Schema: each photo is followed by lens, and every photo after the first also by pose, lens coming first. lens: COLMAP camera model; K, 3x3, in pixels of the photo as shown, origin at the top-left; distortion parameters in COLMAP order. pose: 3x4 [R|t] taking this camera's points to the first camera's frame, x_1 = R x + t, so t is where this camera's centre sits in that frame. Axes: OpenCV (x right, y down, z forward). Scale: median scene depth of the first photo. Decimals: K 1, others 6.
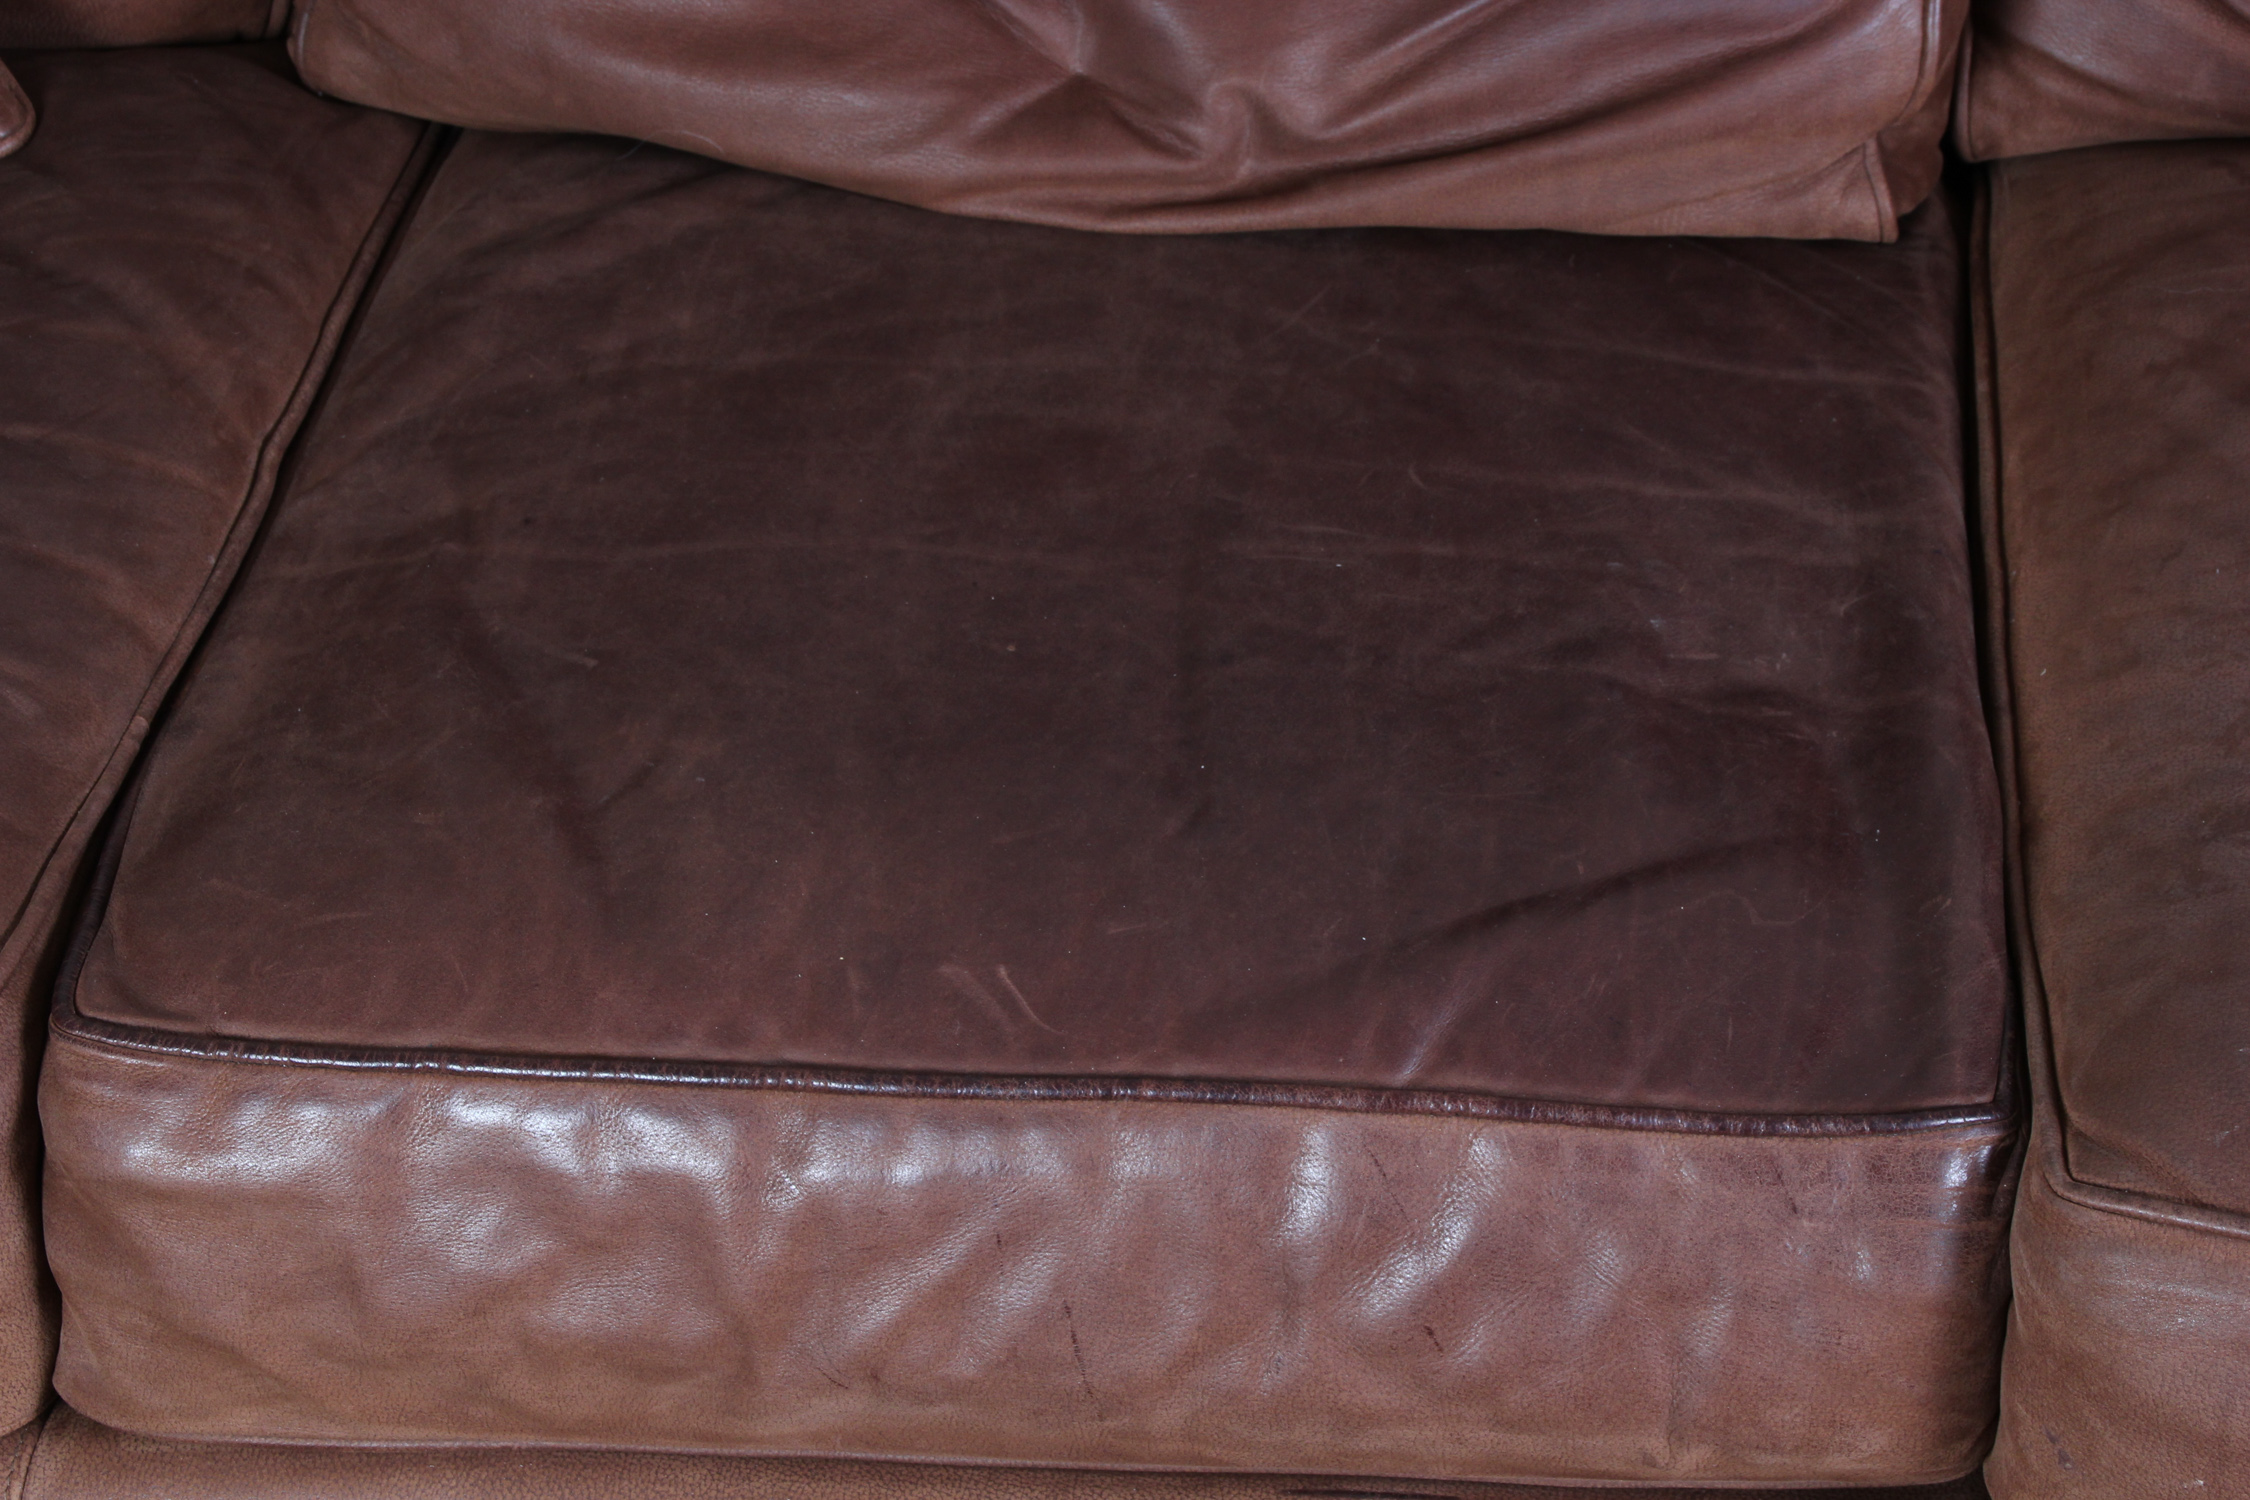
lens RADIAL K [[4528.4, 0, 1135.8], [0, 4528.4, 781.2], [0, 0, 1]] dist [0.203419, 1.075674]
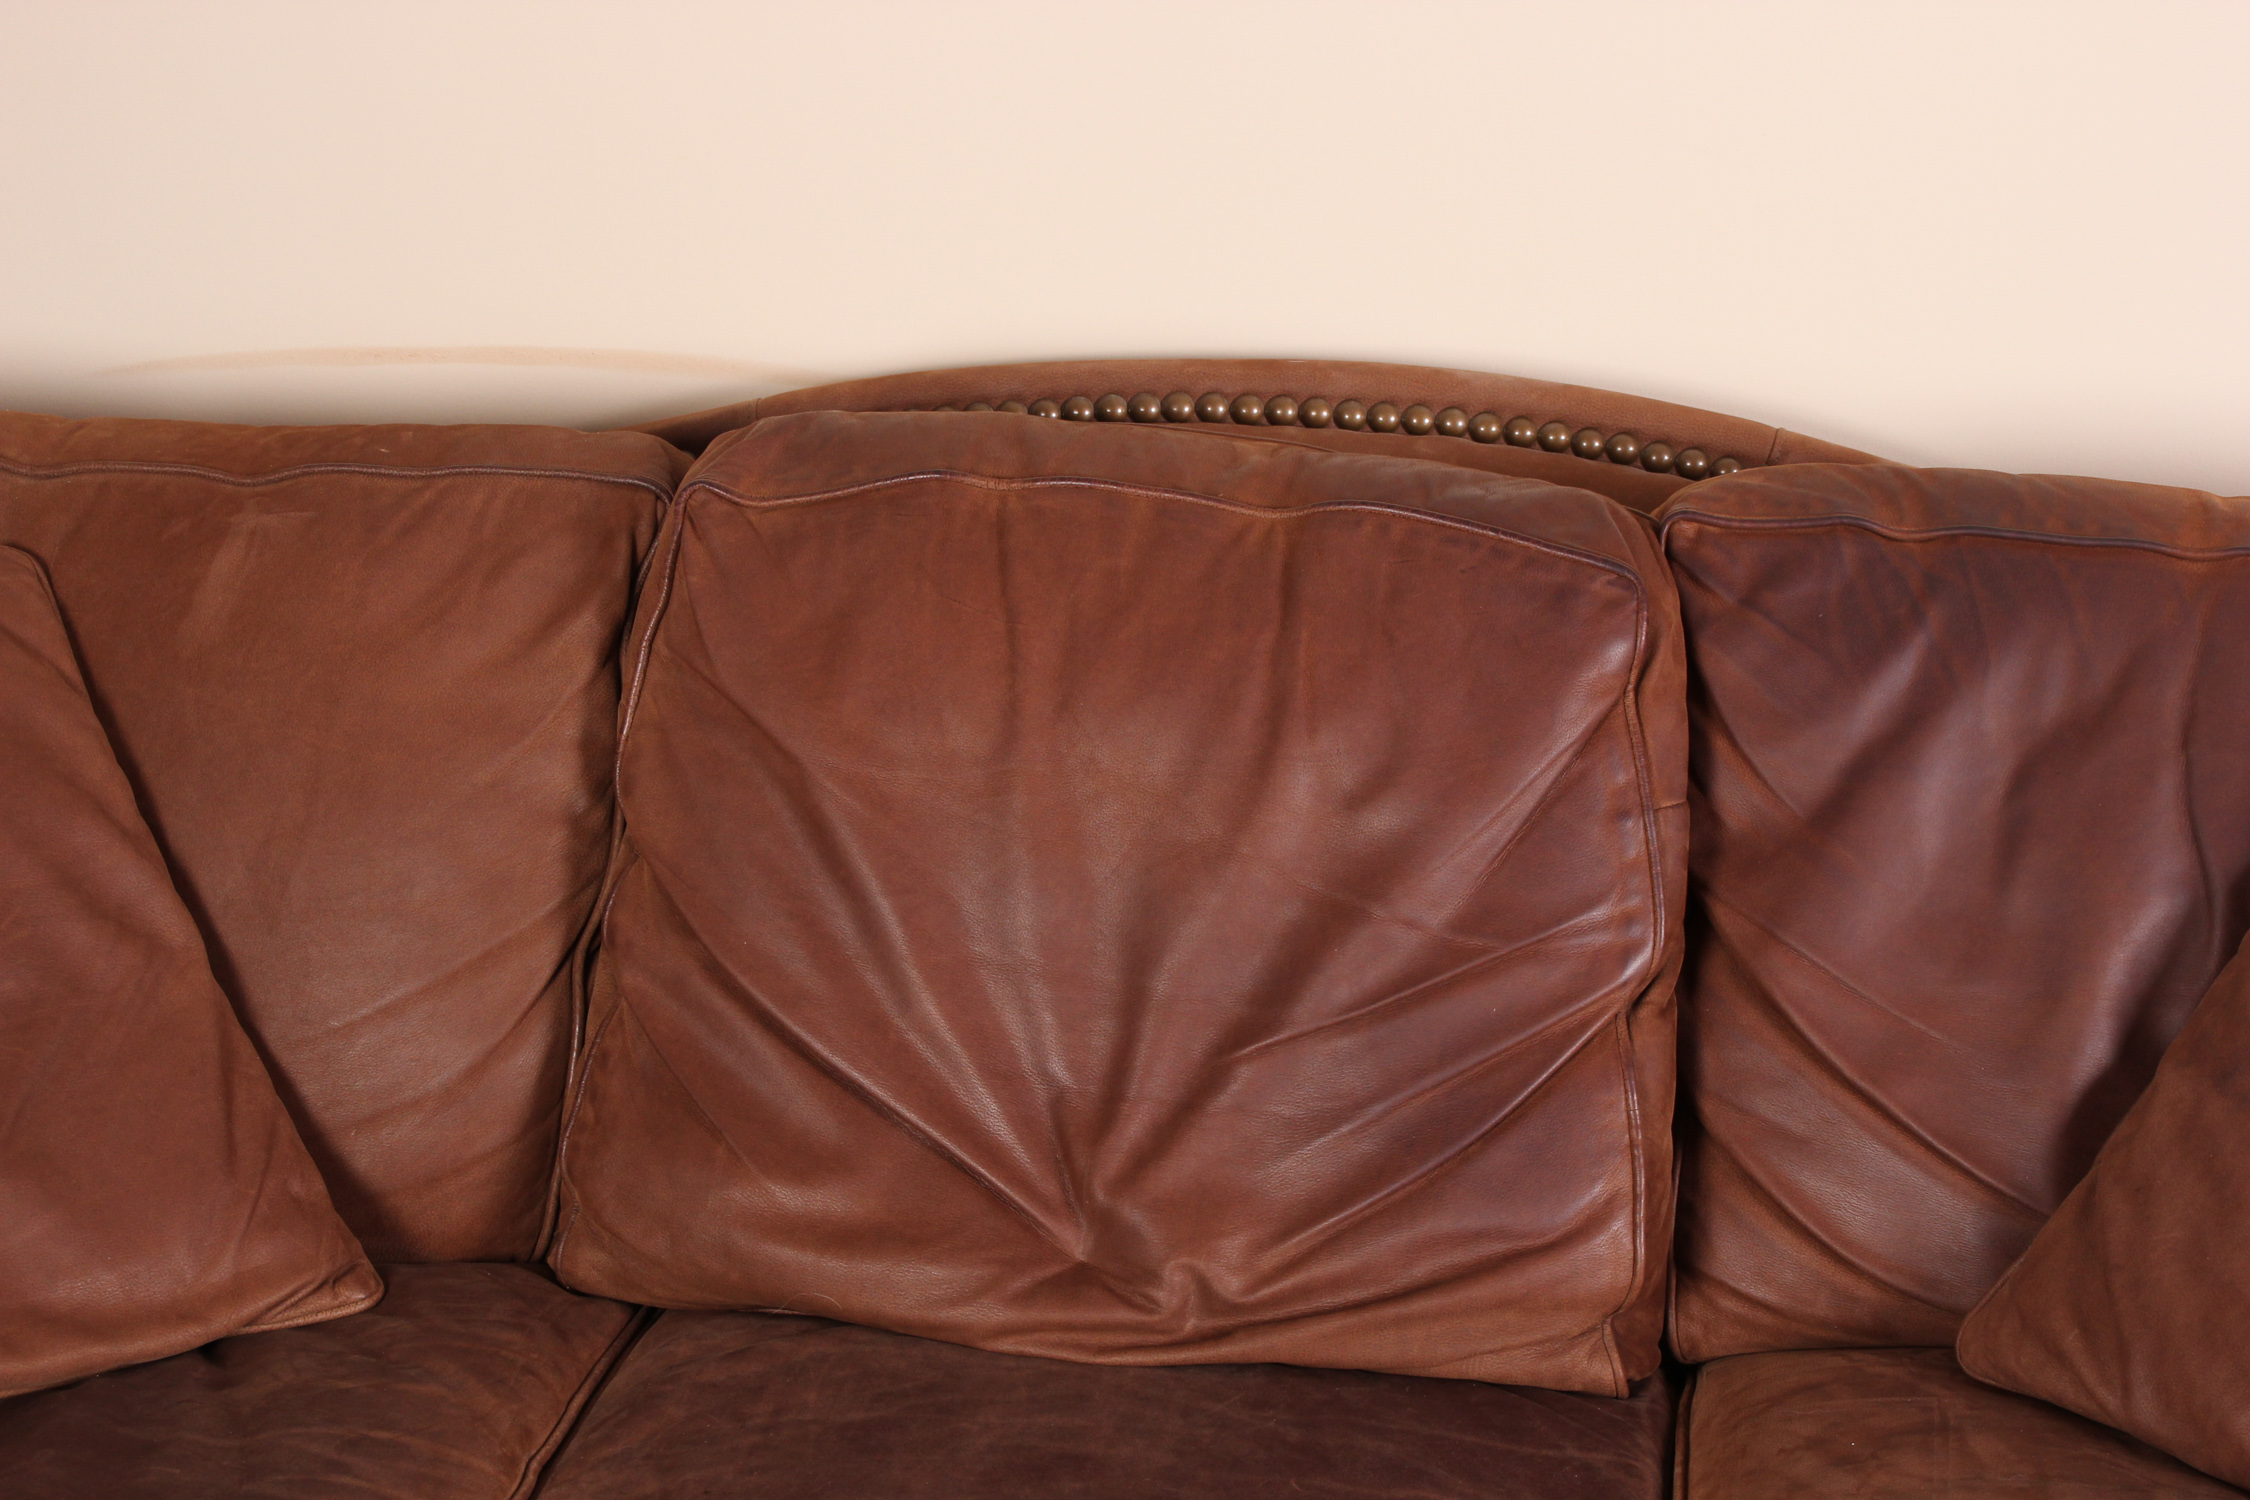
lens RADIAL K [[4561.8, 0, 1129.3], [0, 4561.8, 780.6], [0, 0, 1]] dist [0.246891, 0.931044]
pose [[0.999411, 0.033452, -0.007668, 0.010442], [-0.033801, 0.920748, -0.388691, 0.311037], [-0.005942, 0.388721, 0.921336, -0.495113]]
